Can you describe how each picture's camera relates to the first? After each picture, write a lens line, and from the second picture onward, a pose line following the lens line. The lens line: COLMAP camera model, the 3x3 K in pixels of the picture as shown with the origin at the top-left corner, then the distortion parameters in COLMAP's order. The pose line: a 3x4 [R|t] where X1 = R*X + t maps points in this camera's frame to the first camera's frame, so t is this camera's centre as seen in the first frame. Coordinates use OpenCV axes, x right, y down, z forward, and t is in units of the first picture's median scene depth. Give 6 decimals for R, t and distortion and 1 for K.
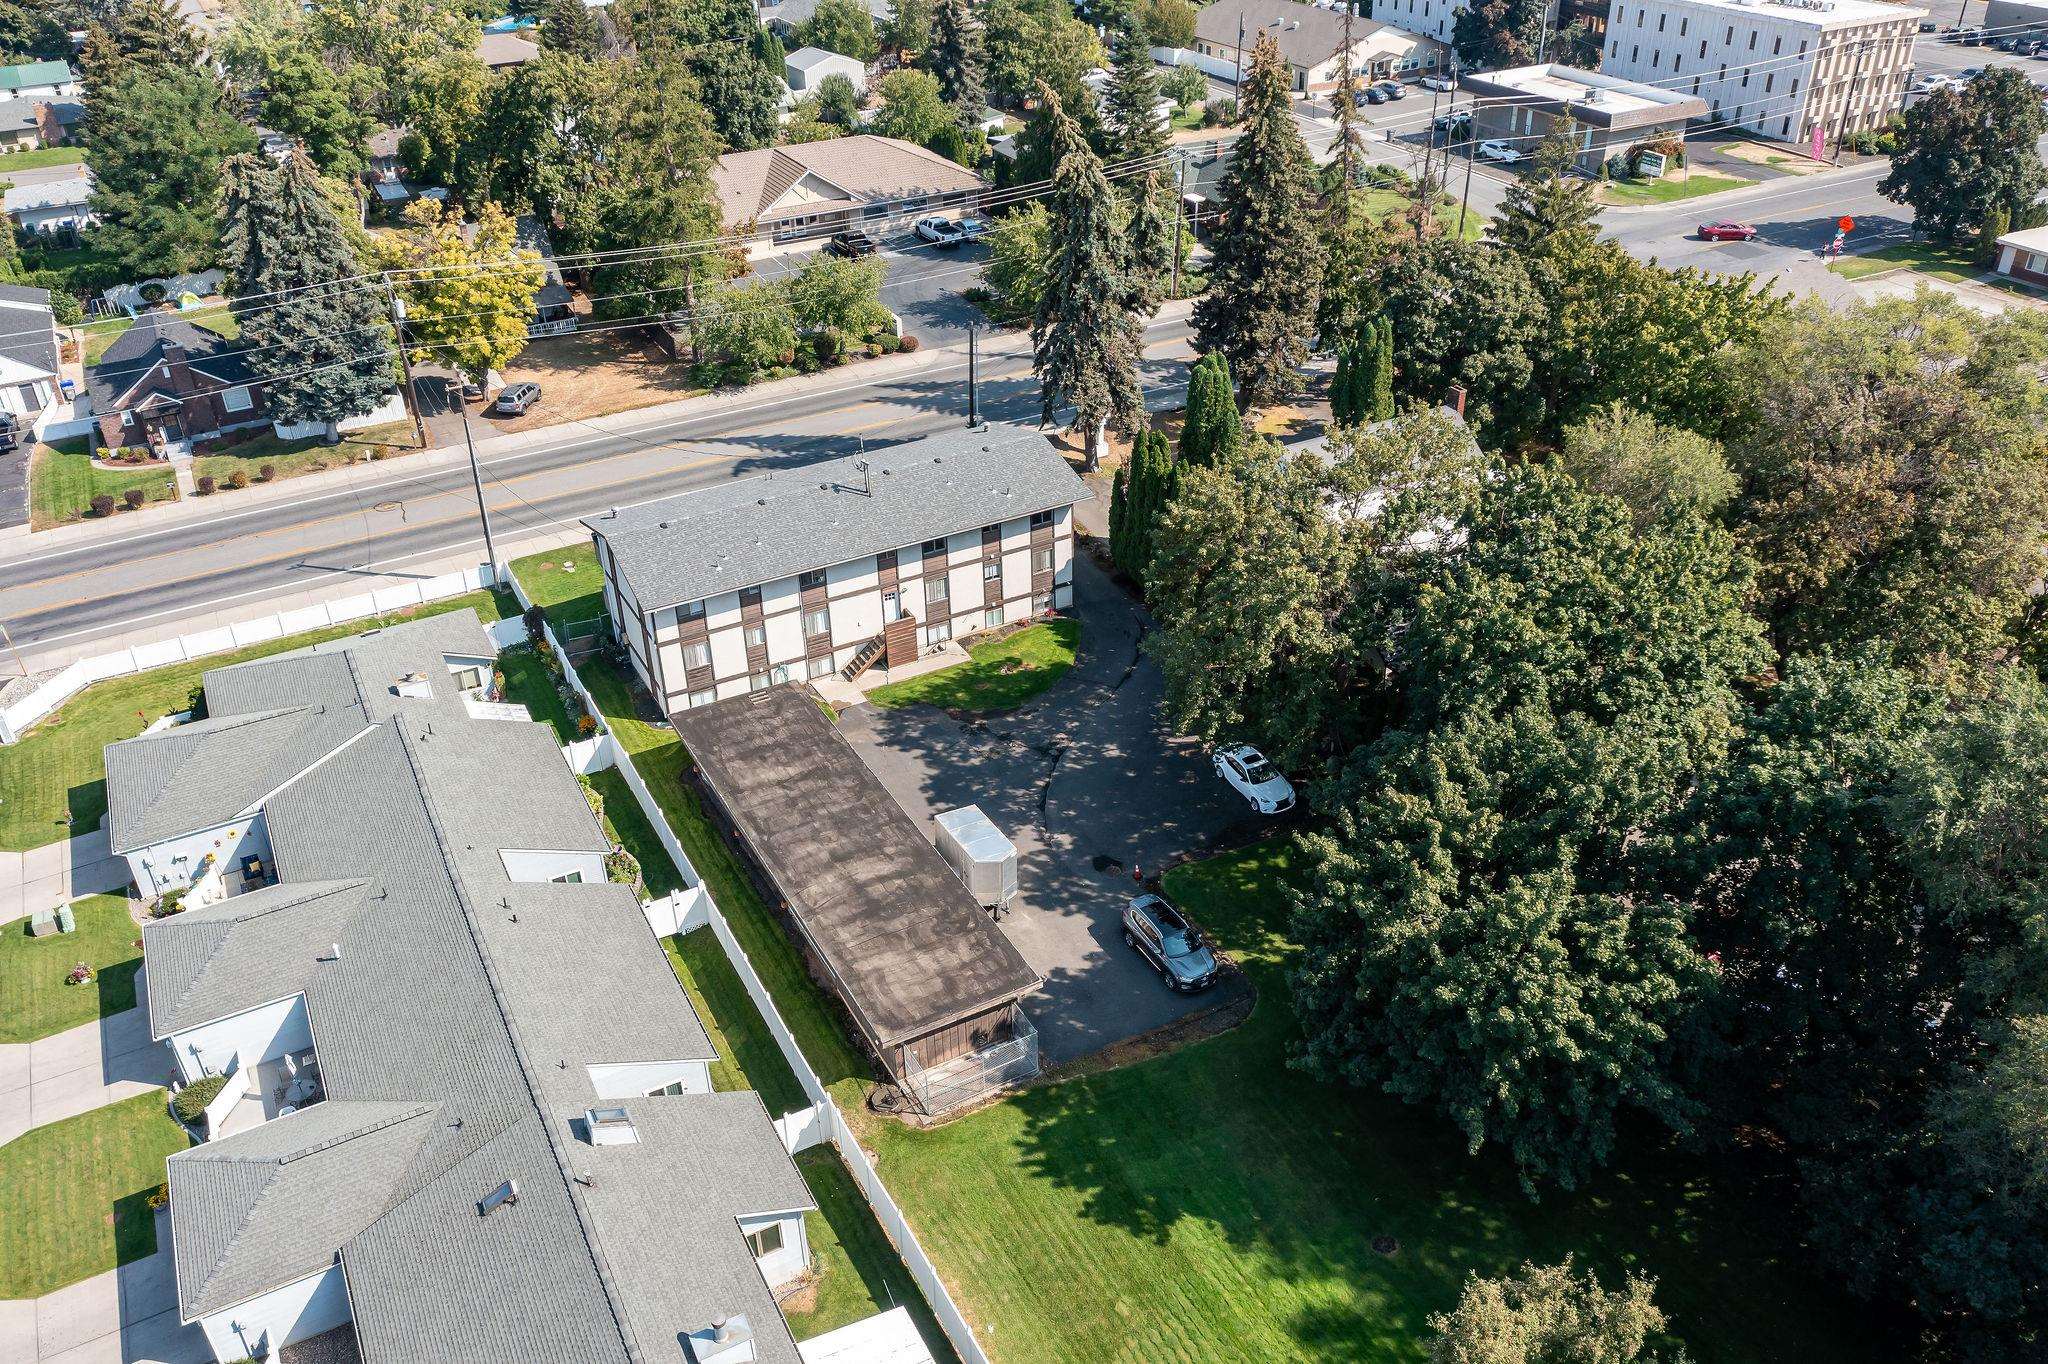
lens RADIAL K [[1632.2, 0, 1021.3], [0, 1632.2, 675.0], [0, 0, 1]] dist [-0.009005, 0.008991]
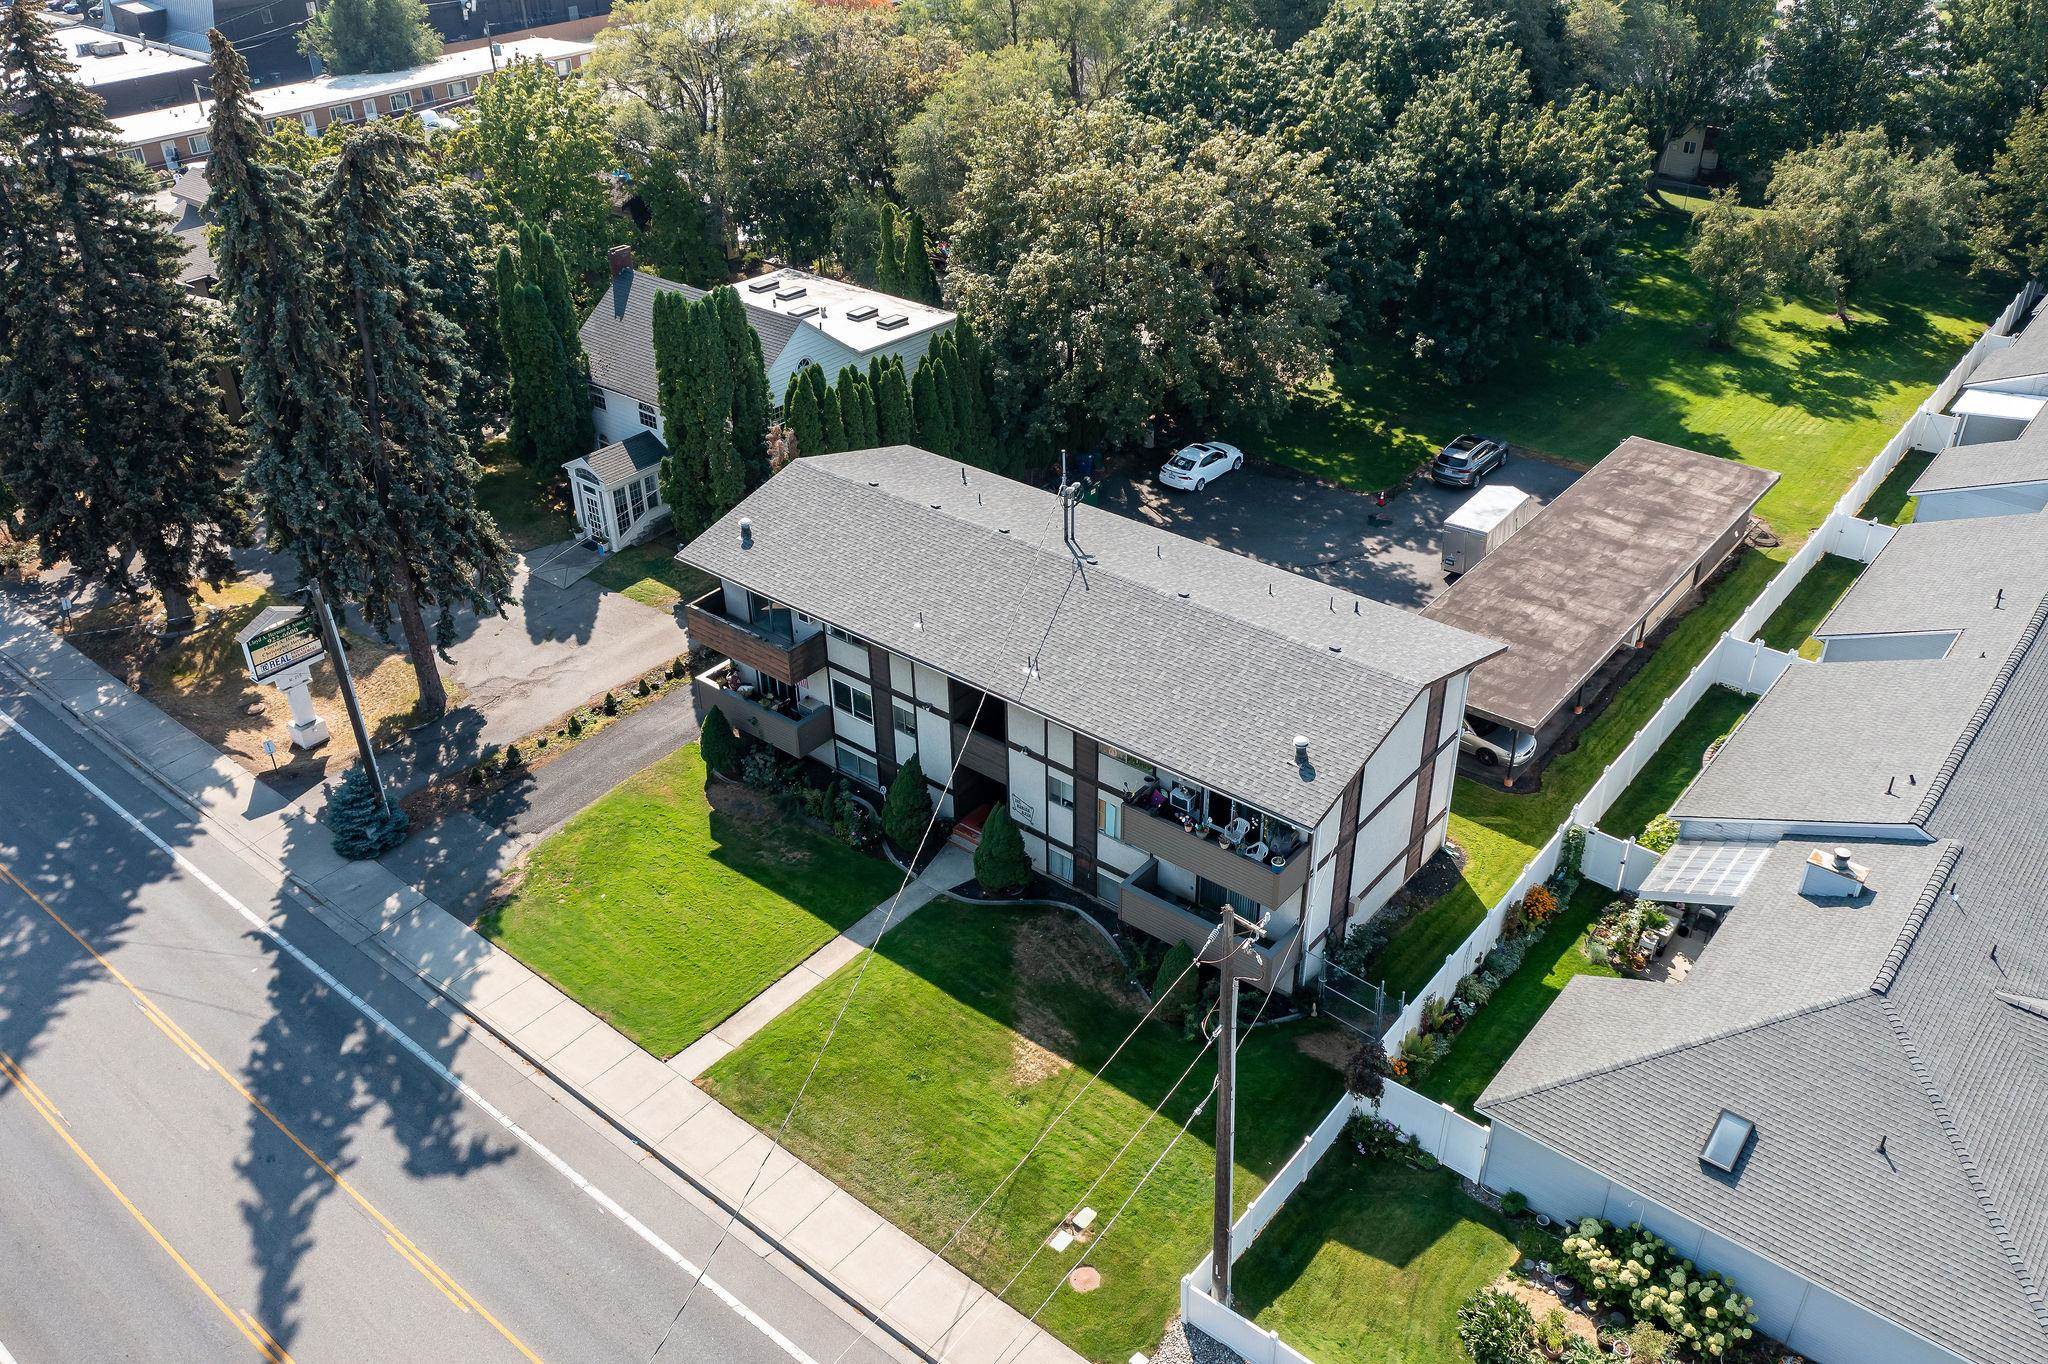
lens RADIAL K [[1632.2, 0, 1018.9], [0, 1632.2, 678.7], [0, 0, 1]] dist [-0.009005, 0.008991]
pose [[-0.380676, -0.463502, 0.800157, -0.539572], [0.508689, 0.617647, 0.599790, -0.407319], [-0.772218, 0.635357, 0.000655, 0.926442]]
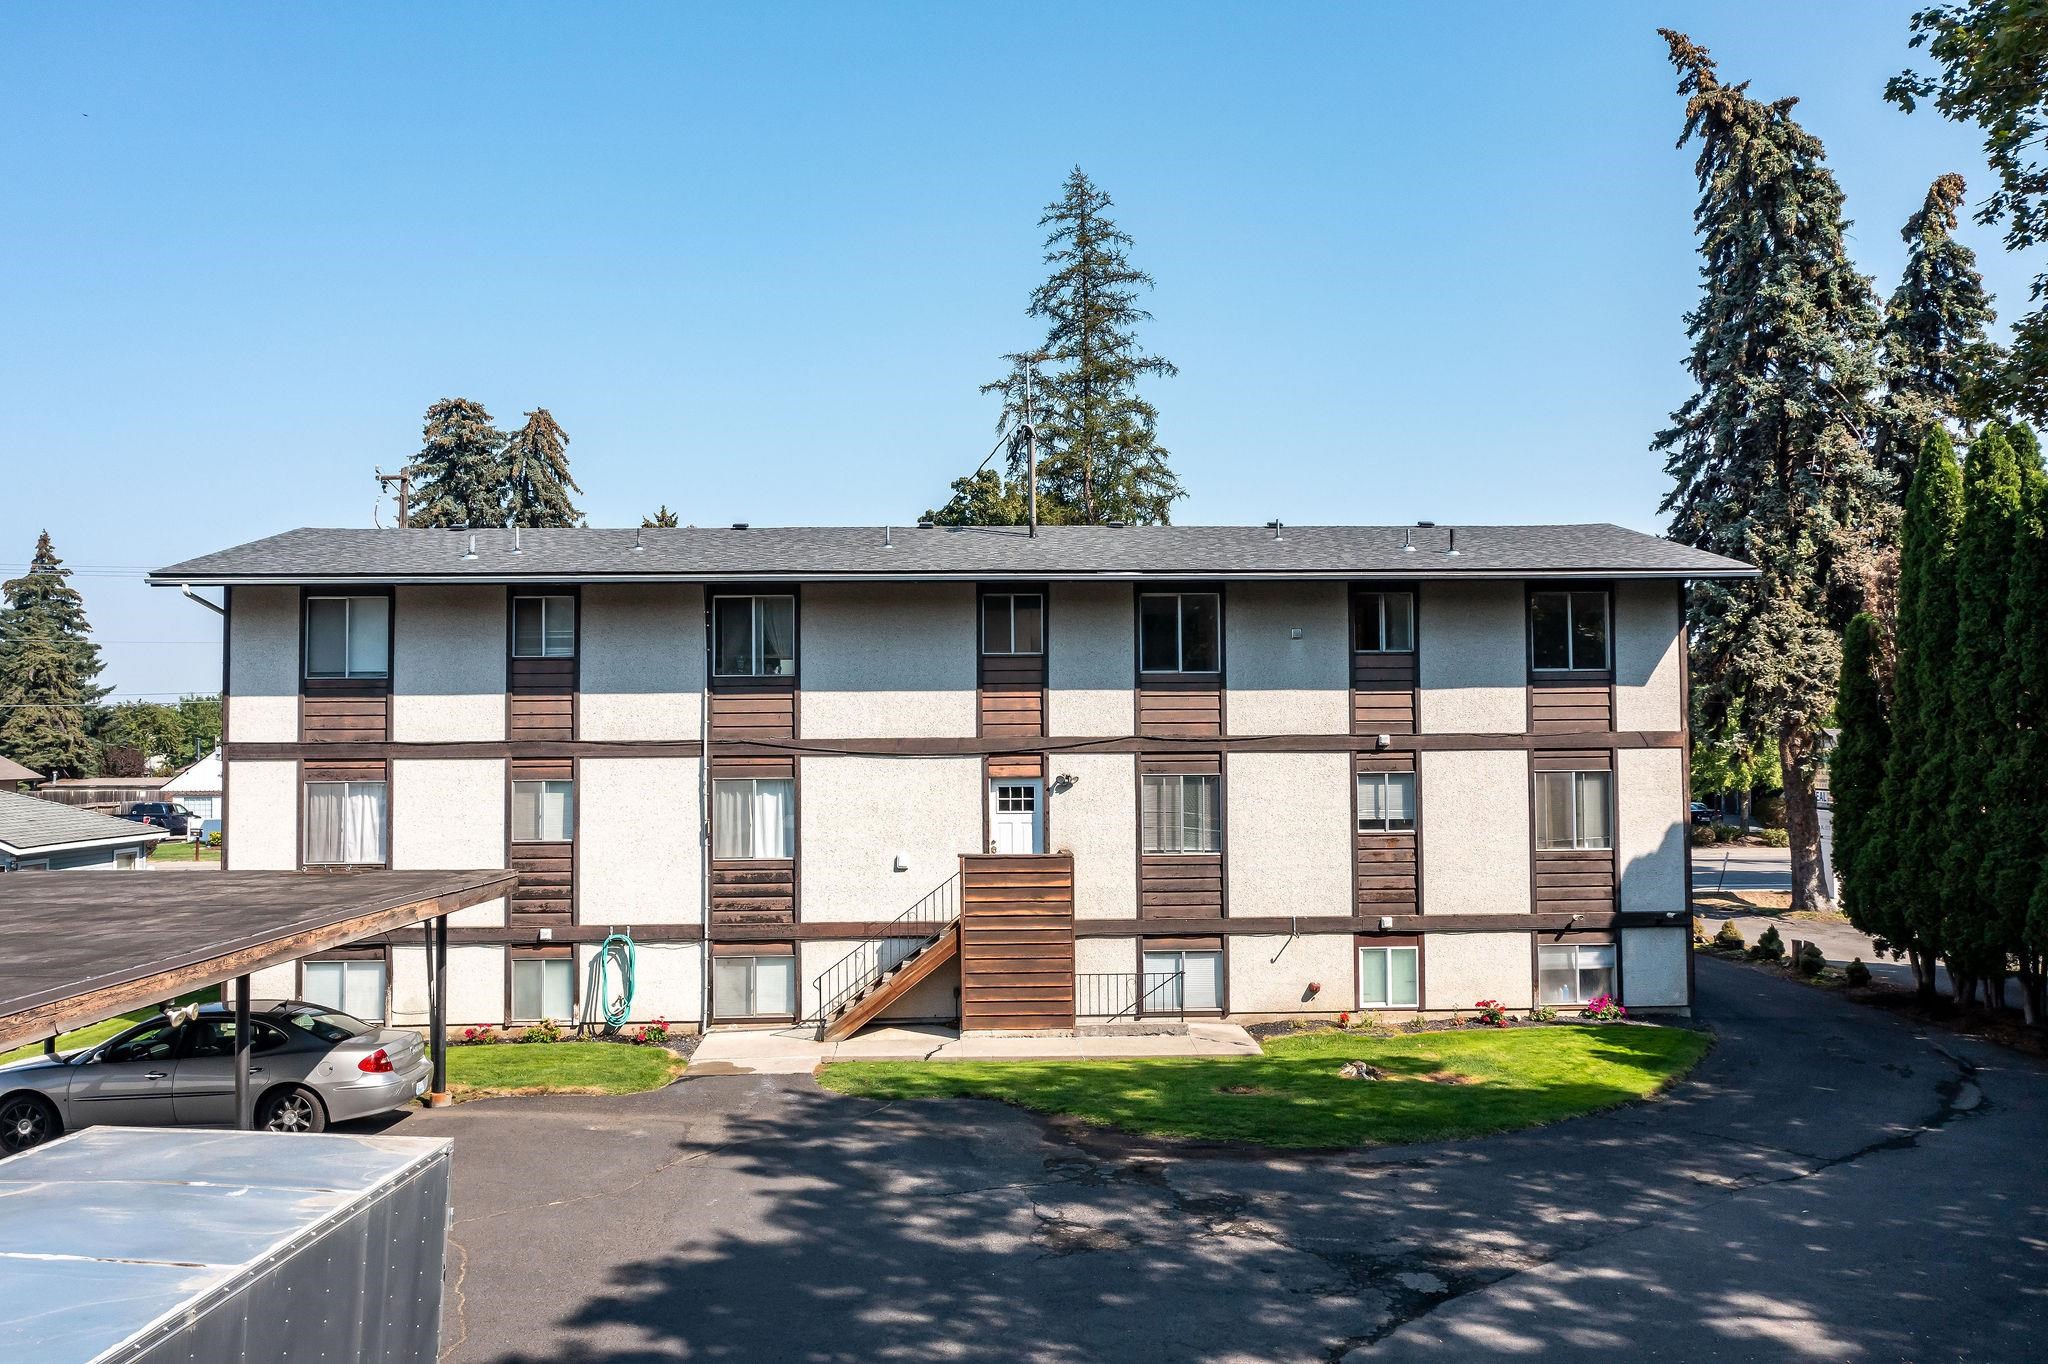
lens RADIAL K [[1632.2, 0, 1021.7], [0, 1632.2, 666.5], [0, 0, 1]] dist [-0.009005, 0.008991]
pose [[0.900264, -0.003258, -0.435332, 0.047987], [-0.239922, 0.830697, -0.502374, 0.075867], [0.363266, 0.556715, 0.747065, 0.669315]]
